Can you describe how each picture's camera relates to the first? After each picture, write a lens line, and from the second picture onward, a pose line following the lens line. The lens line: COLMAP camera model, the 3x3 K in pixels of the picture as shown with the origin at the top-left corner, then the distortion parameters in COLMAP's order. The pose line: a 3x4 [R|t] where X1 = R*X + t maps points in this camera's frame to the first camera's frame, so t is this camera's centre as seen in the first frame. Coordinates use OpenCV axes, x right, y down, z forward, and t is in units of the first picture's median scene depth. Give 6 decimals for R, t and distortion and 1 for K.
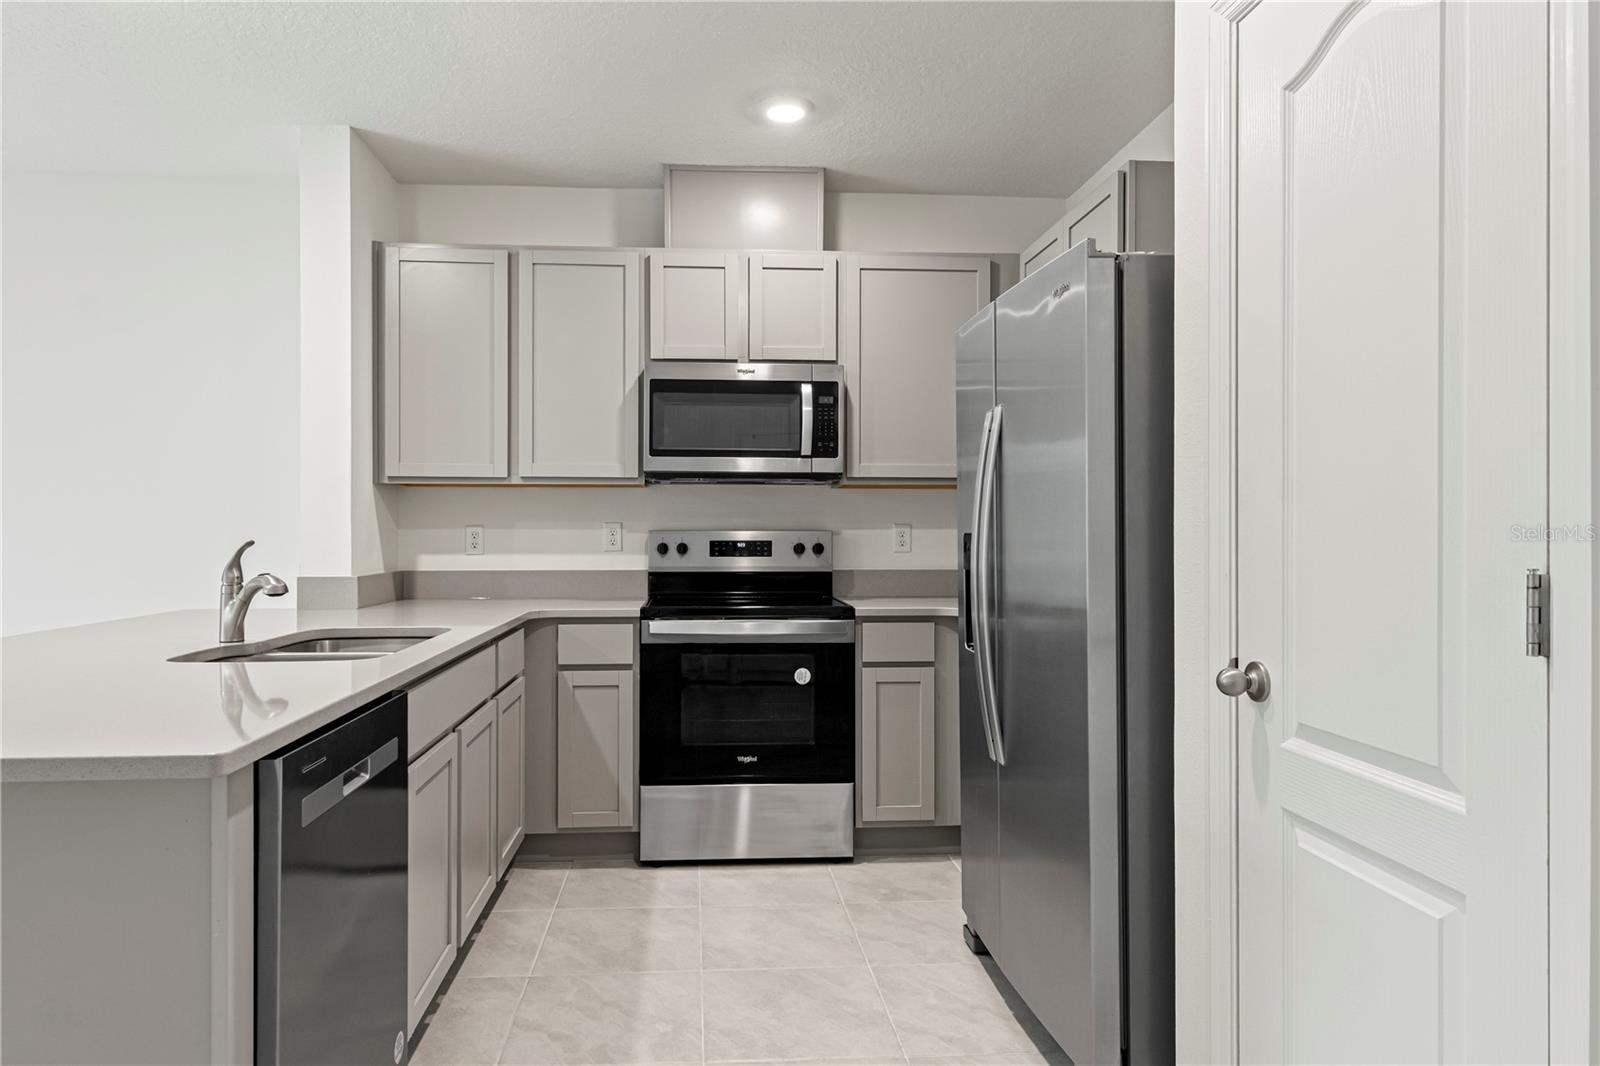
lens RADIAL K [[947.1, 0, 797.3], [0, 947.1, 529.7], [0, 0, 1]] dist [0.001203, -0.001044]
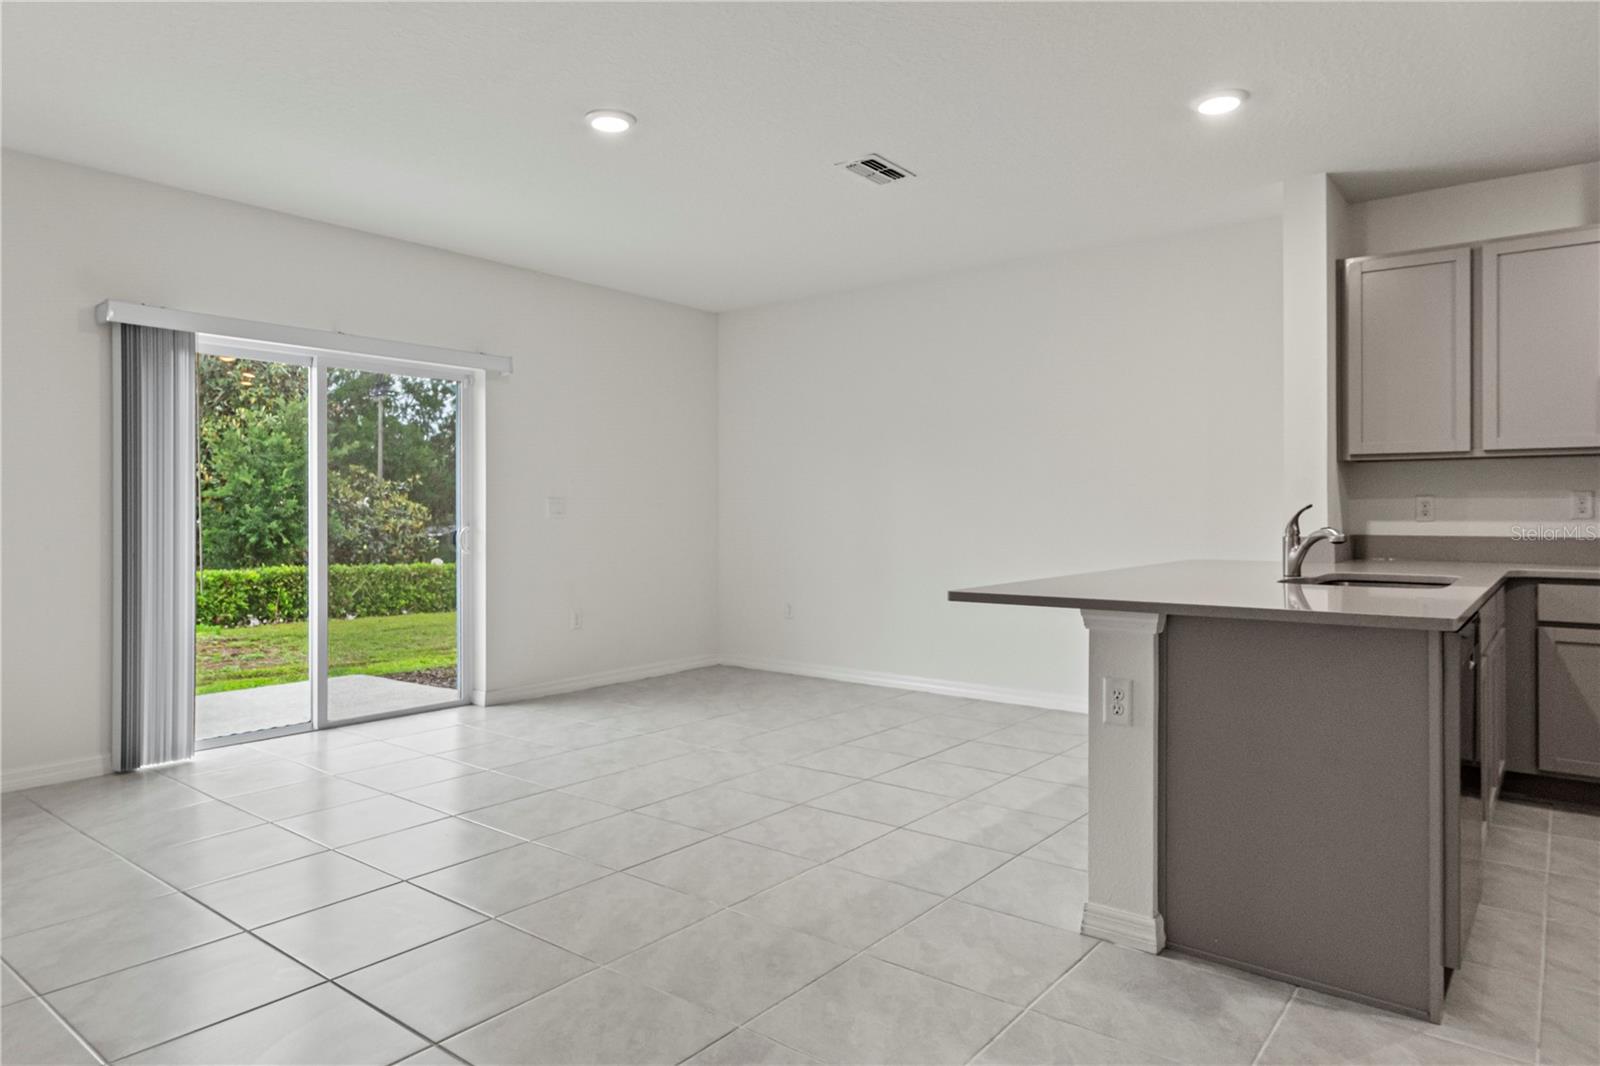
lens RADIAL K [[985.9, 0, 801.3], [0, 985.9, 506.2], [0, 0, 1]] dist [-0.004266, -0.001646]
pose [[0.720631, -0.003825, -0.693308, -0.072597], [0.003273, 0.999992, -0.002116, 0.009283], [0.693311, -0.000745, 0.720638, -0.377305]]
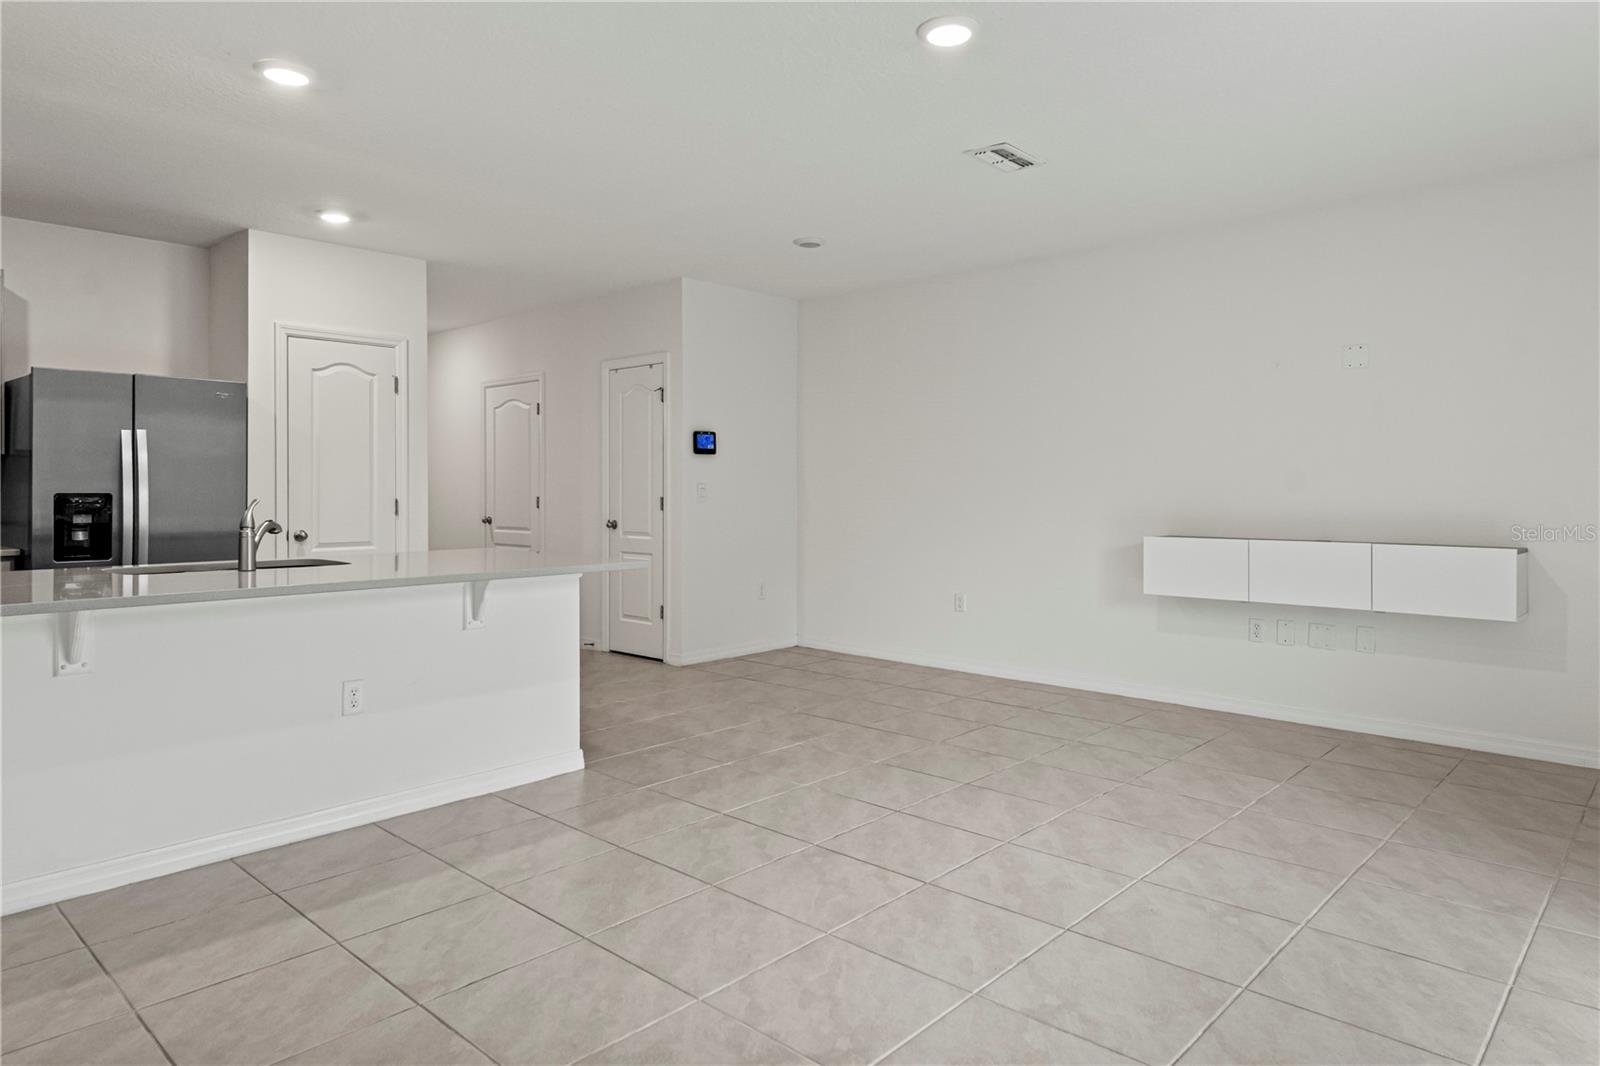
lens RADIAL K [[970.1, 0, 798.5], [0, 970.1, 497.9], [0, 0, 1]] dist [0.006281, 0.004413]
pose [[-0.659656, -0.005427, 0.751548, -1.457674], [-0.001492, 0.999981, 0.005912, -0.000042], [-0.751566, 0.002779, -0.659652, 0.858924]]
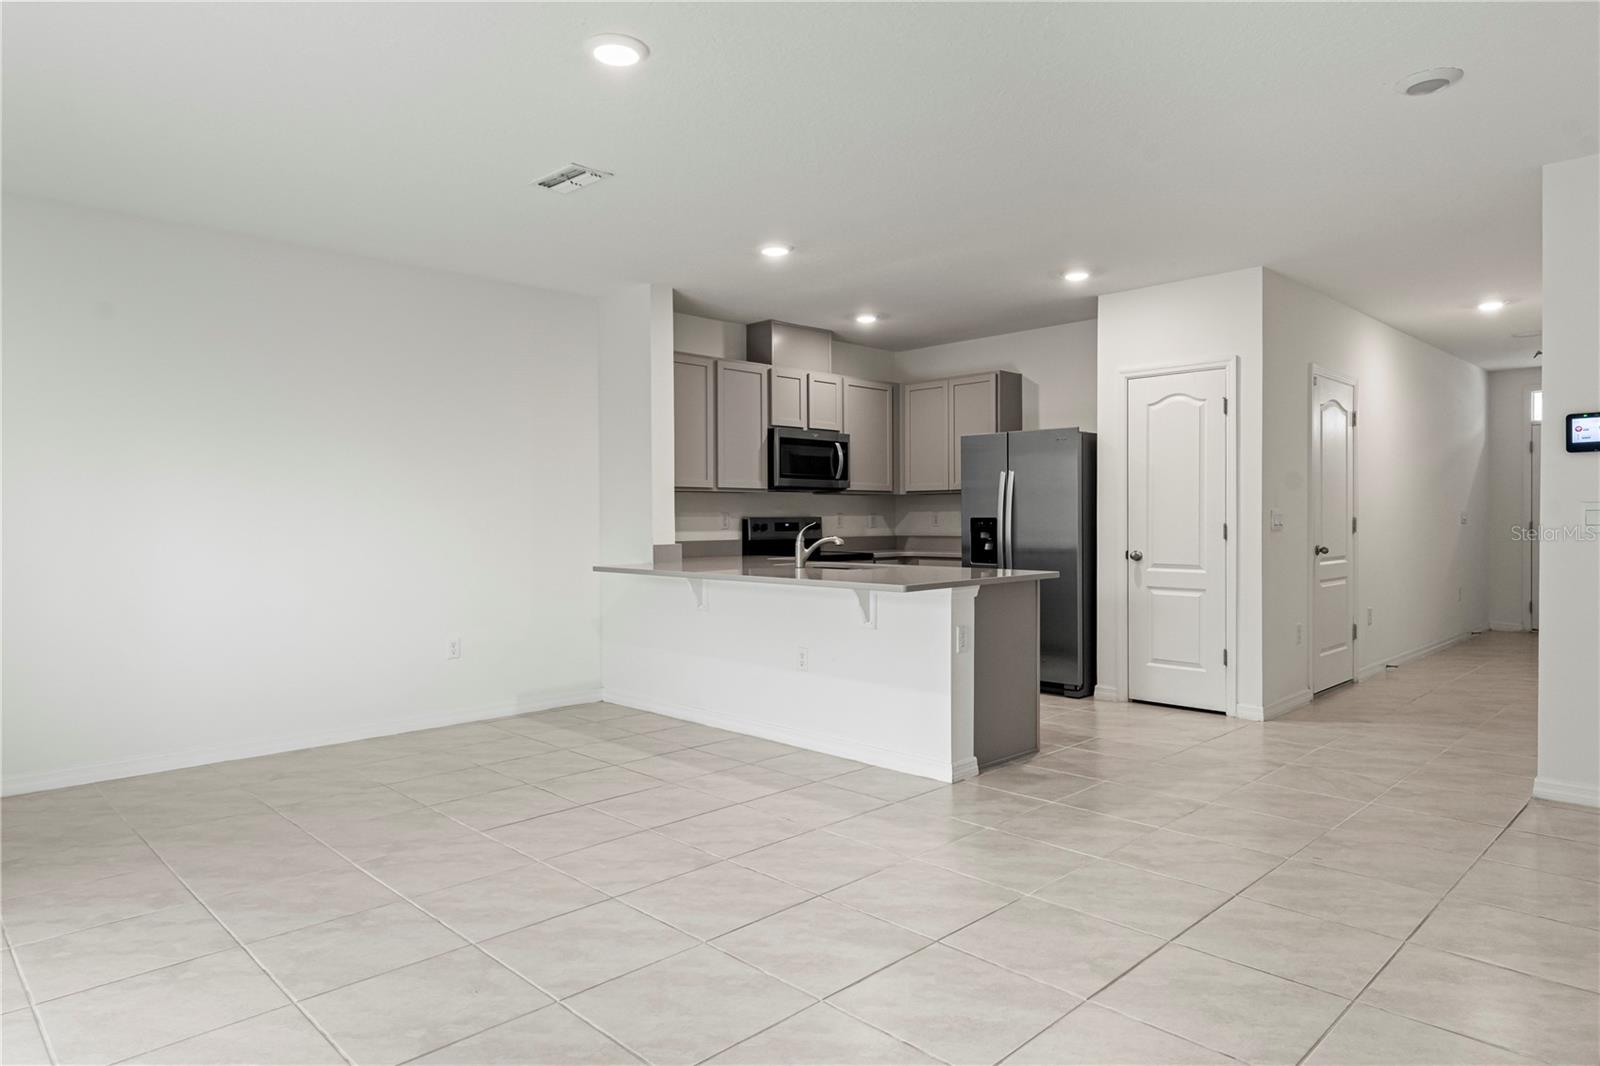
lens RADIAL K [[955.6, 0, 798.2], [0, 955.6, 523.6], [0, 0, 1]] dist [0.001661, -0.002854]
pose [[0.777019, -0.008036, 0.629426, -1.312947], [0.002823, 0.999953, 0.009282, -0.003758], [-0.629471, -0.005435, 0.777005, -0.495110]]
